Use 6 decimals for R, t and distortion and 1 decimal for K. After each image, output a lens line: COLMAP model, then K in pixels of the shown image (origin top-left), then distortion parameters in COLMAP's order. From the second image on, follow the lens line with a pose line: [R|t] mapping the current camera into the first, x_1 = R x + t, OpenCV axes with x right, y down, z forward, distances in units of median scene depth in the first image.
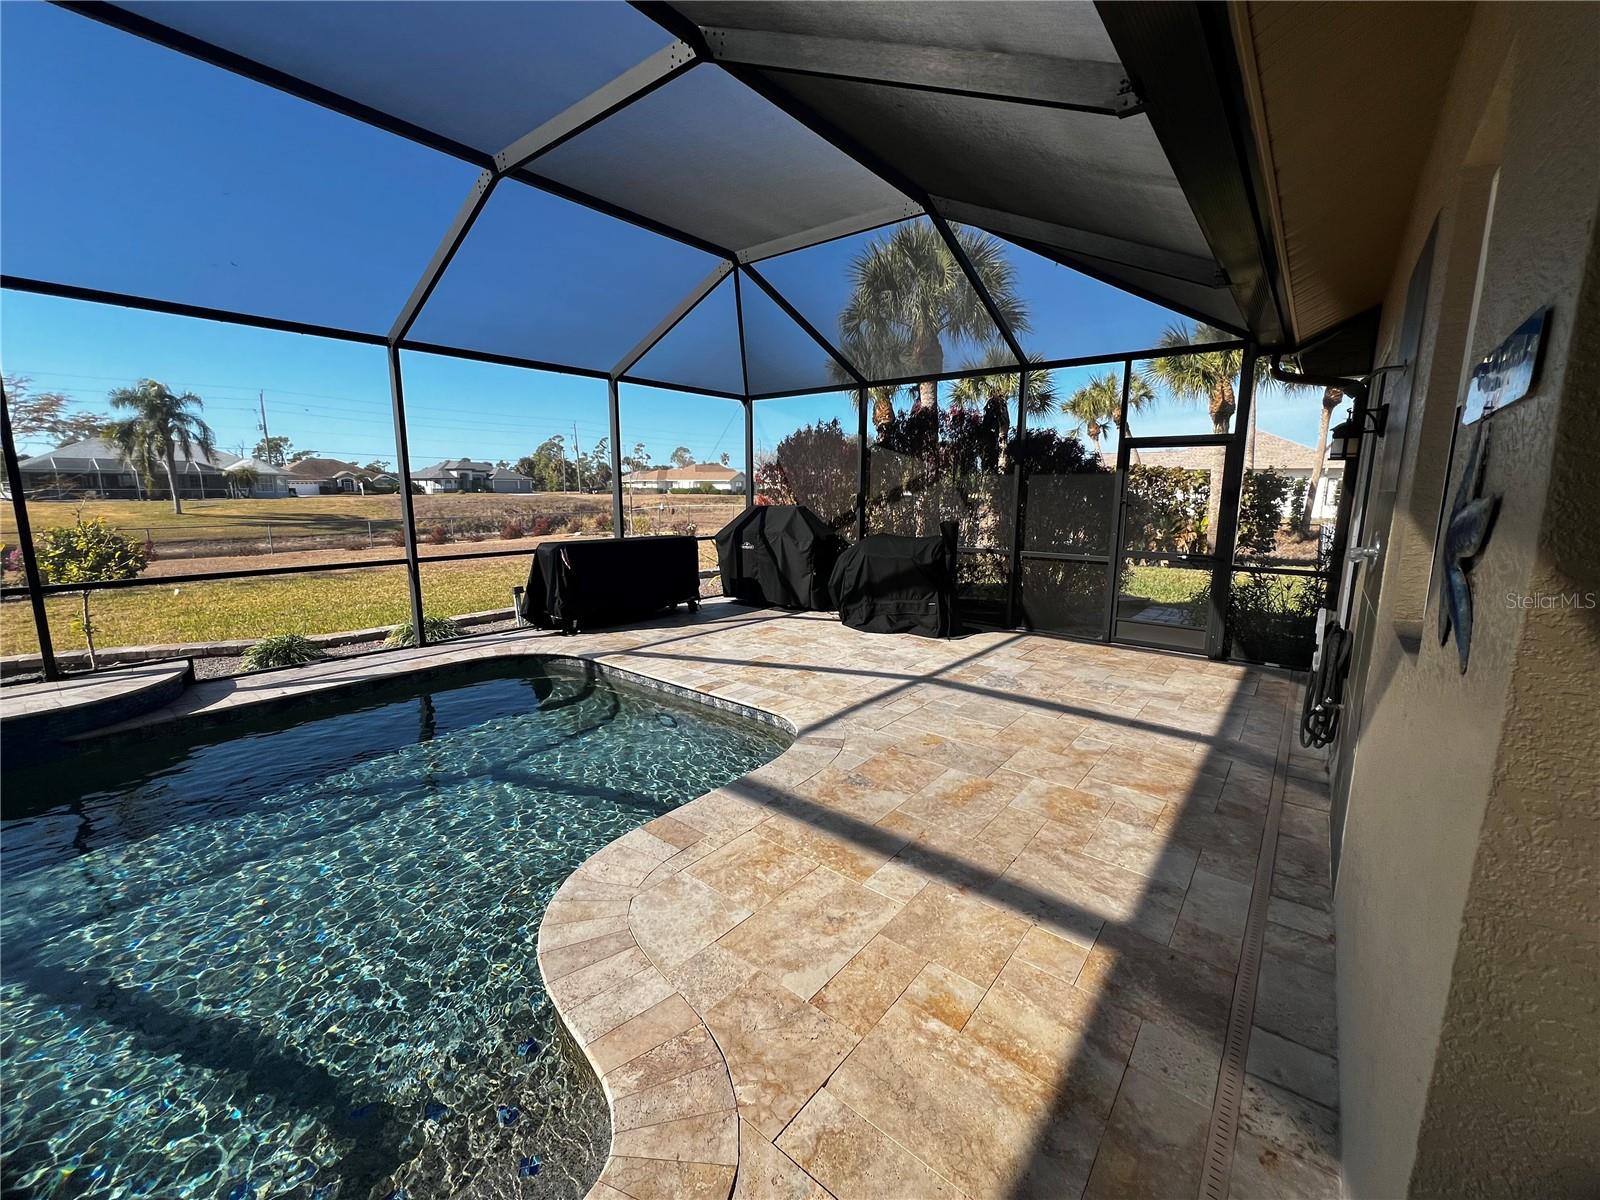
lens RADIAL K [[647.8, 0, 797.1], [0, 647.8, 596.7], [0, 0, 1]] dist [-0.002469, -0.000135]
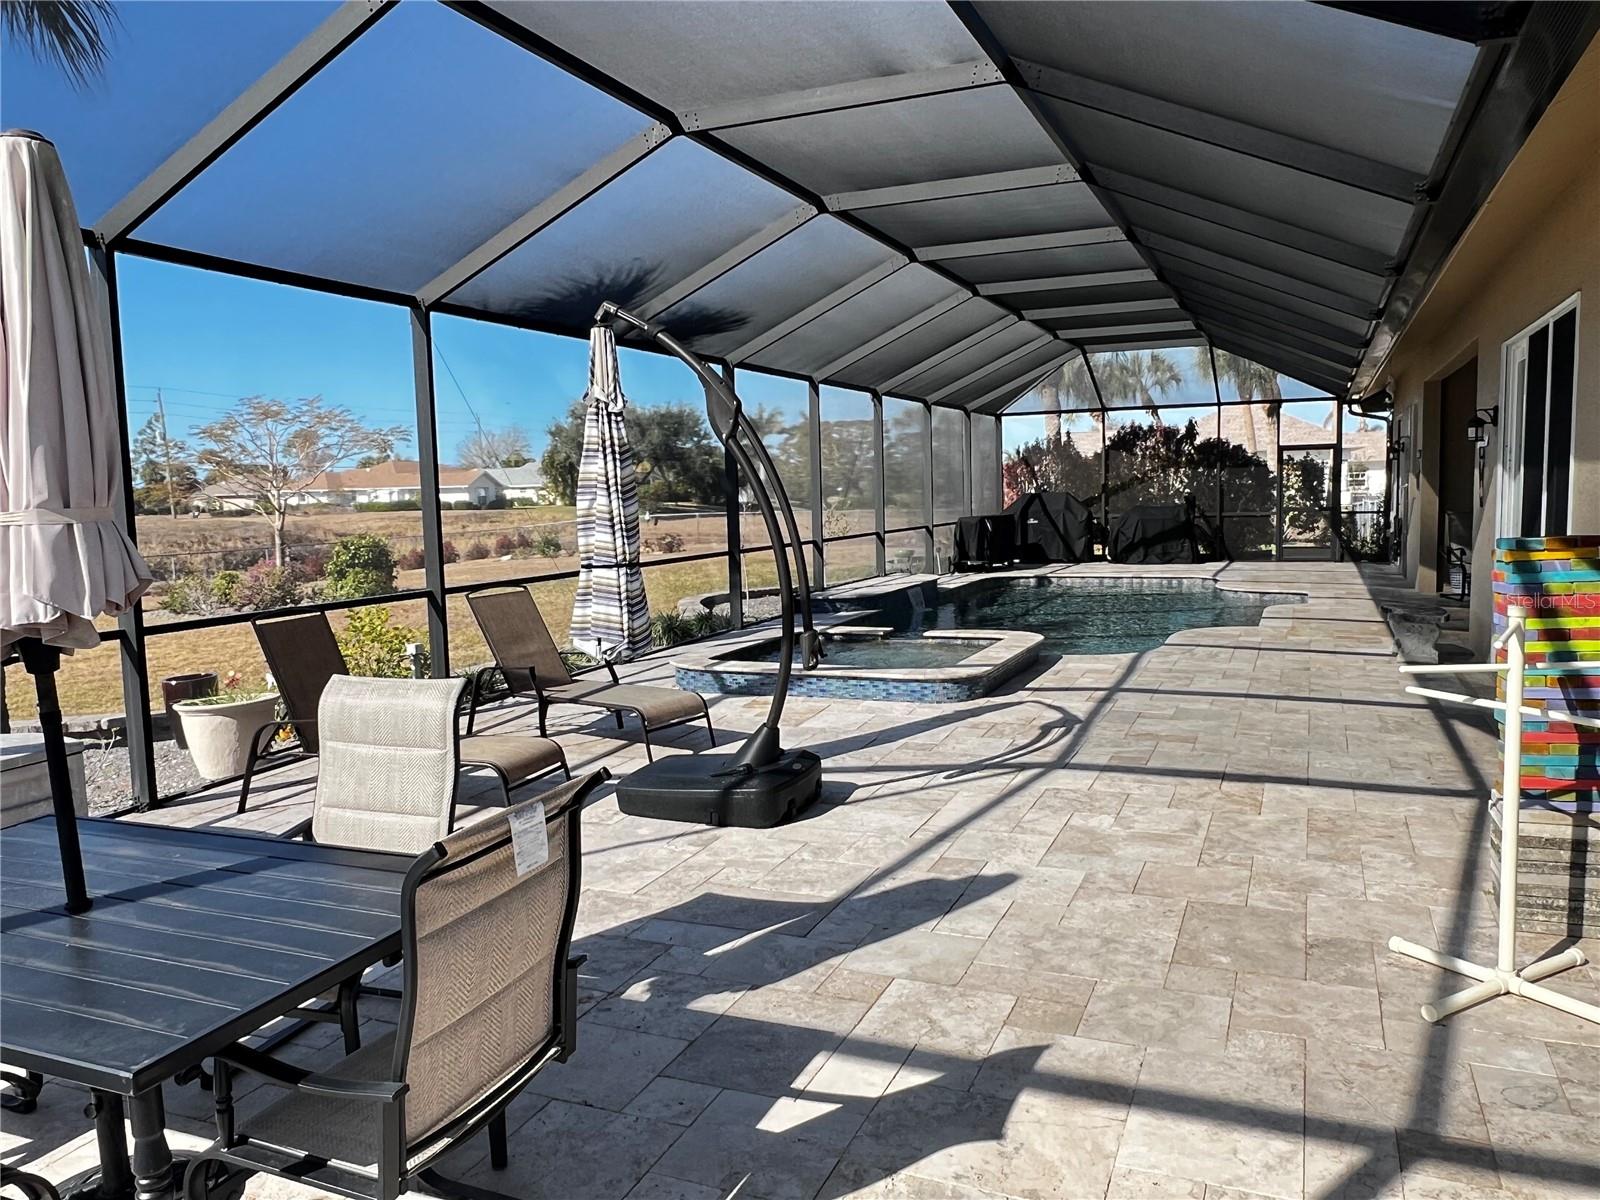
lens RADIAL K [[1179.8, 0, 784.4], [0, 1179.8, 608.1], [0, 0, 1]] dist [-0.005725, -0.013058]
pose [[0.965924, -0.055448, 0.252818, -0.213019], [0.073002, 0.995490, -0.060584, 0.038502], [-0.248318, 0.076976, 0.965615, -0.226104]]
